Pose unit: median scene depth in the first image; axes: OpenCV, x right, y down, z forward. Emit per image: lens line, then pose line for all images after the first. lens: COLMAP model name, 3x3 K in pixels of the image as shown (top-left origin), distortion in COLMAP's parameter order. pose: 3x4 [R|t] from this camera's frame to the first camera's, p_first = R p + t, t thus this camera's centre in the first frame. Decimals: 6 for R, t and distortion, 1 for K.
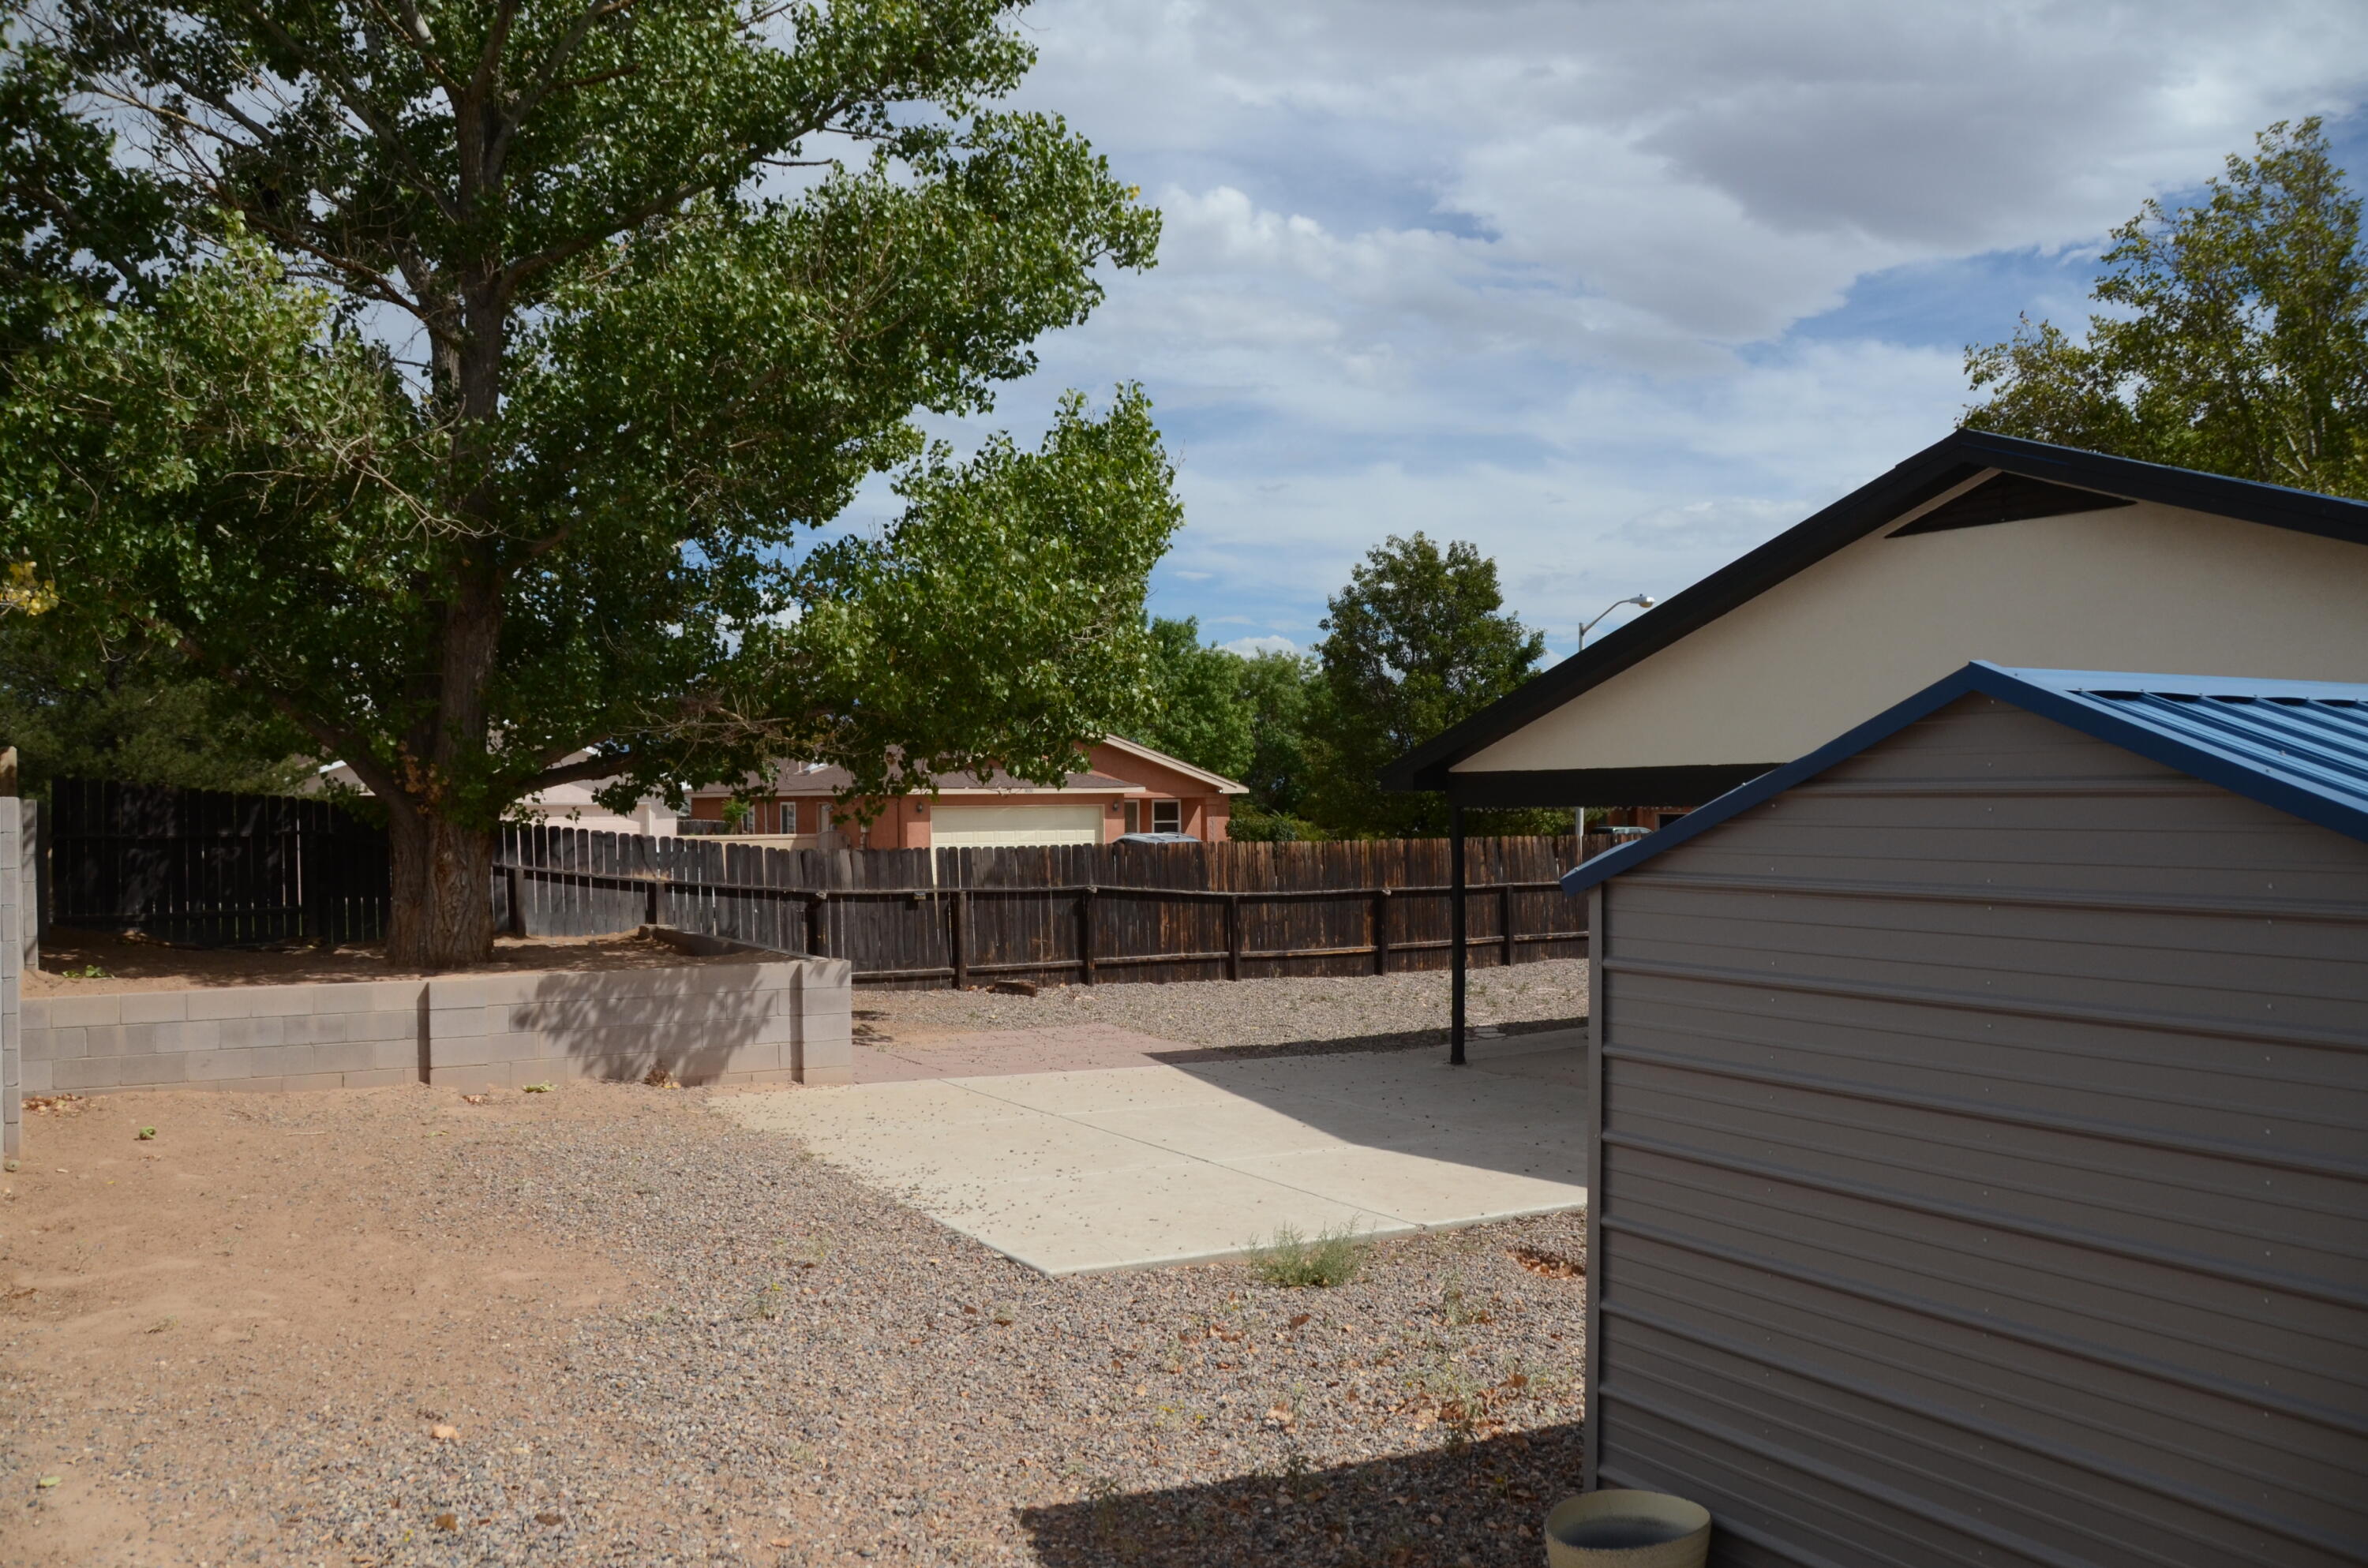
lens RADIAL K [[1855.7, 0, 1179.3], [0, 1855.7, 807.4], [0, 0, 1]] dist [-0.159753, 0.117011]
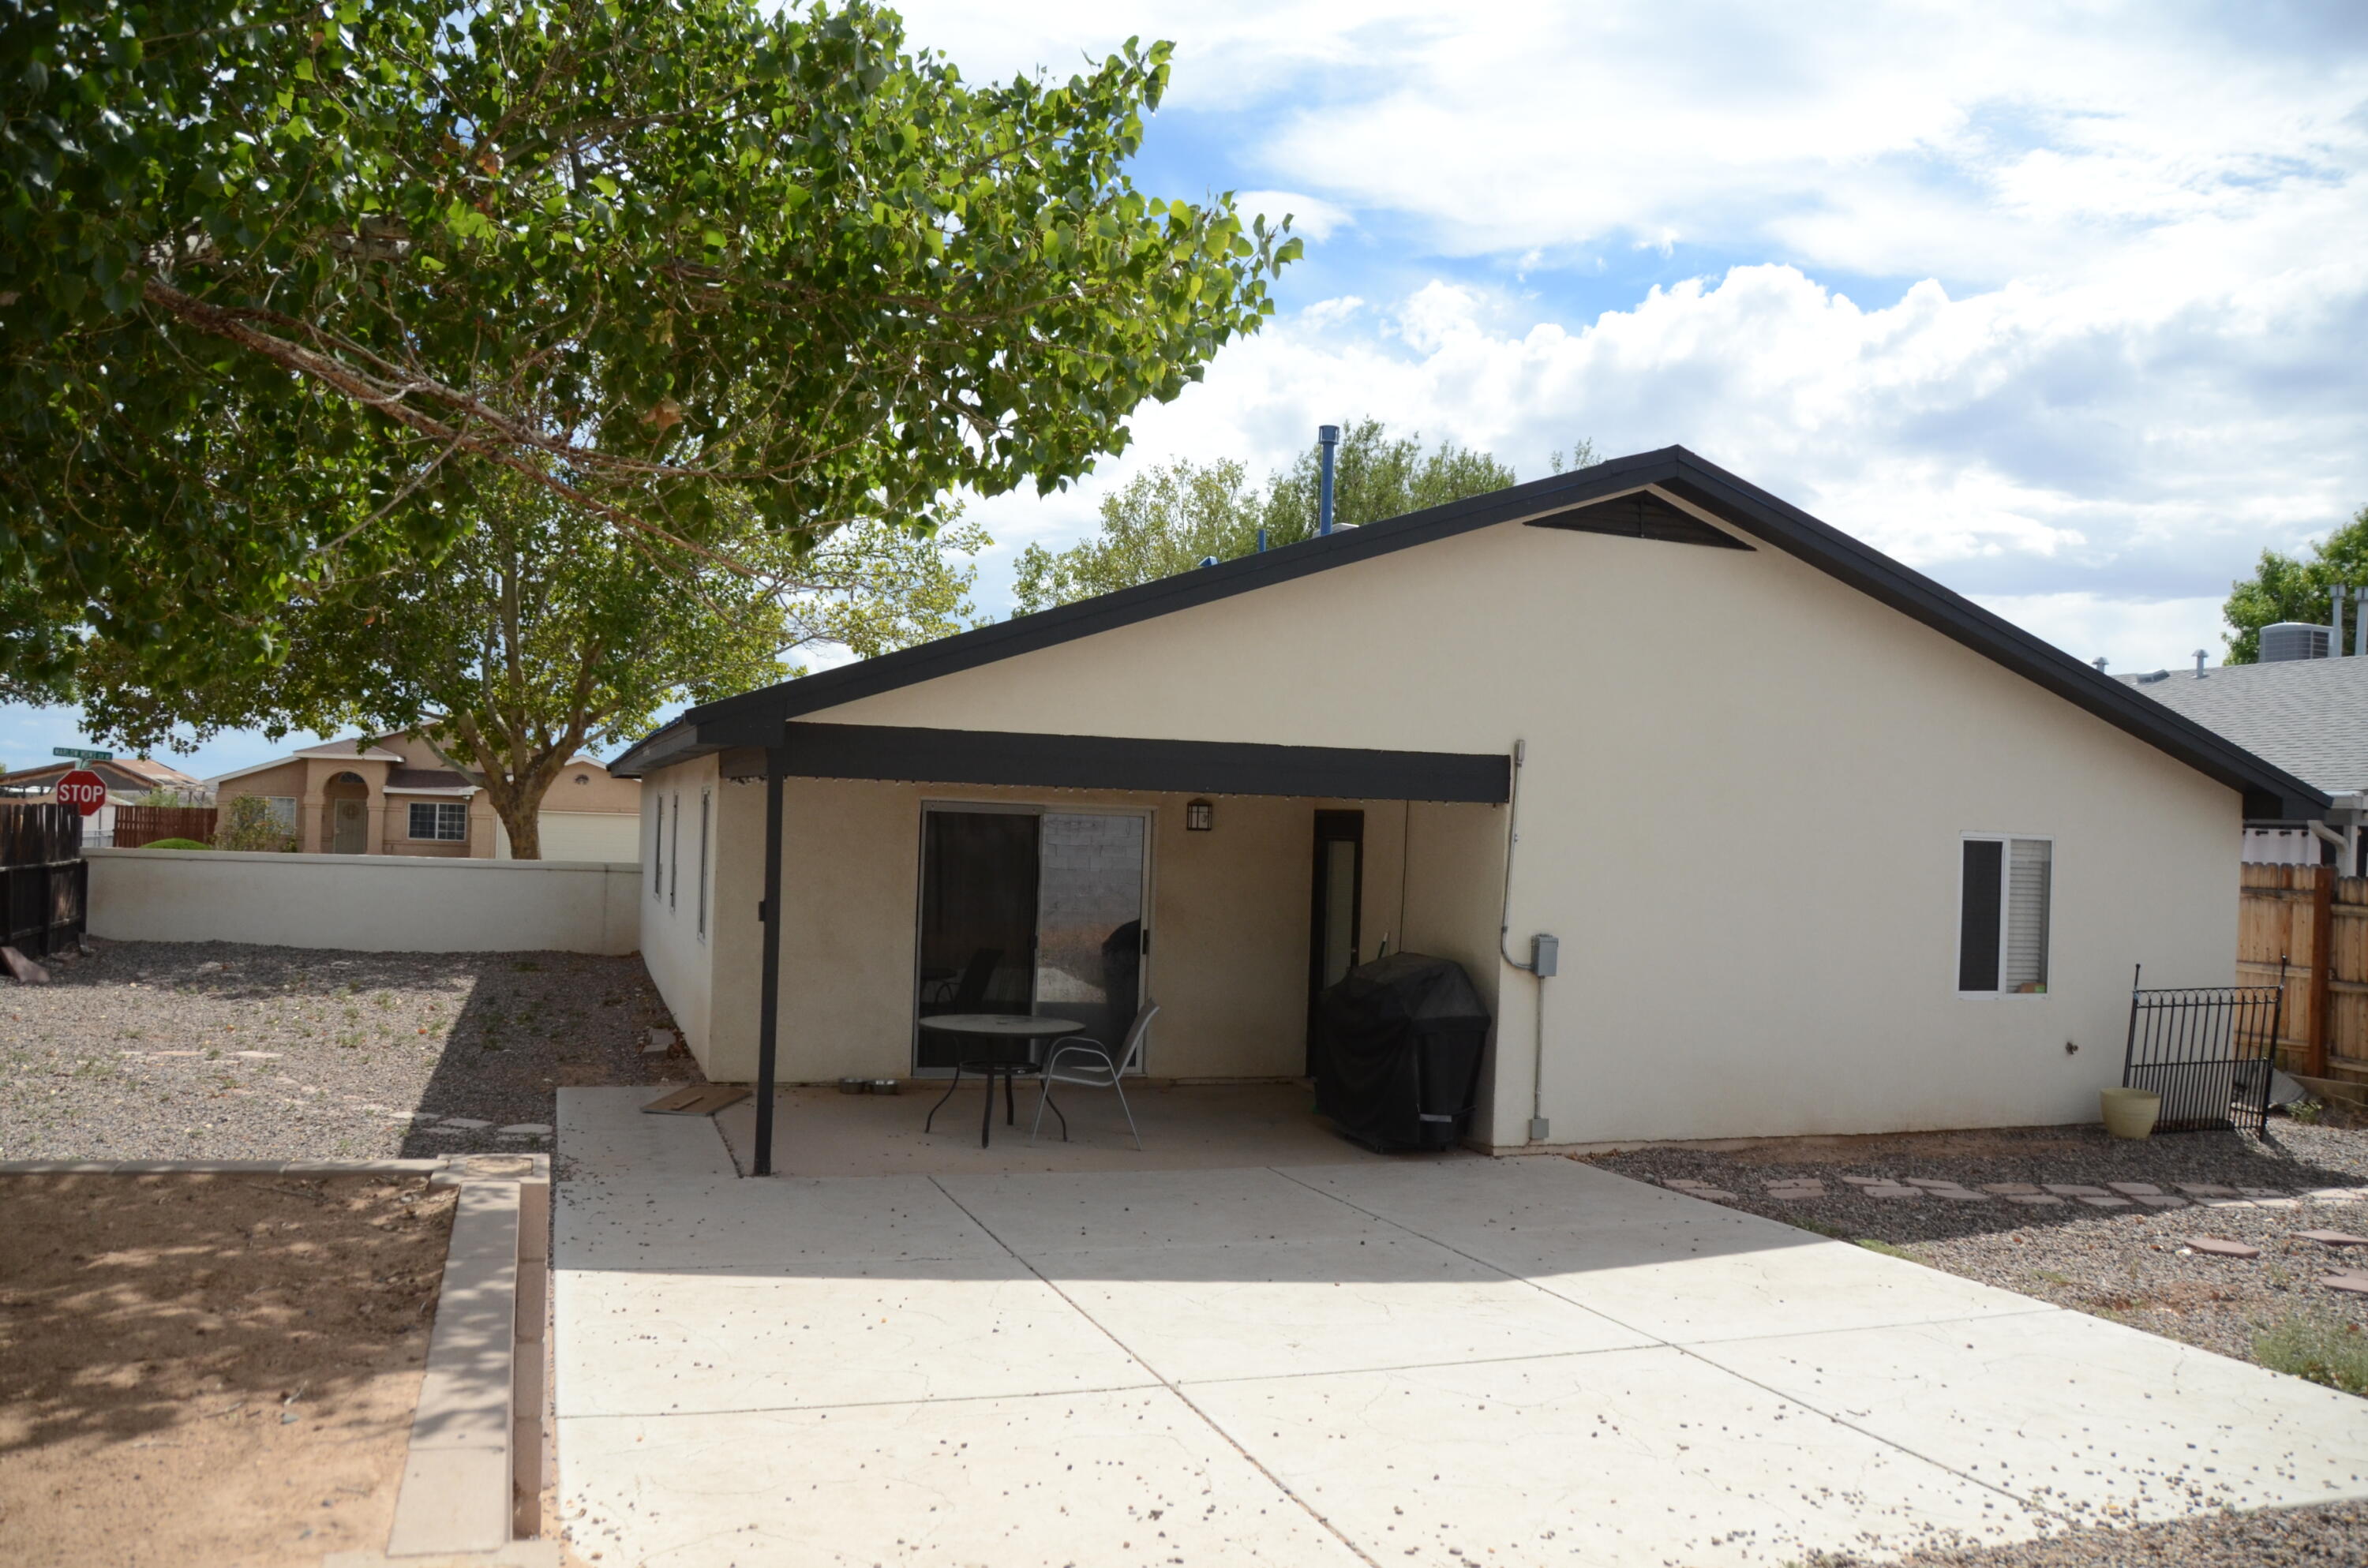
lens RADIAL K [[1855.7, 0, 1179.3], [0, 1855.7, 807.4], [0, 0, 1]] dist [-0.159753, 0.117011]
pose [[0.224467, 0.021421, 0.974246, -0.441596], [-0.033346, 0.999342, -0.014290, 0.014896], [-0.973911, -0.029280, 0.225034, 0.712761]]
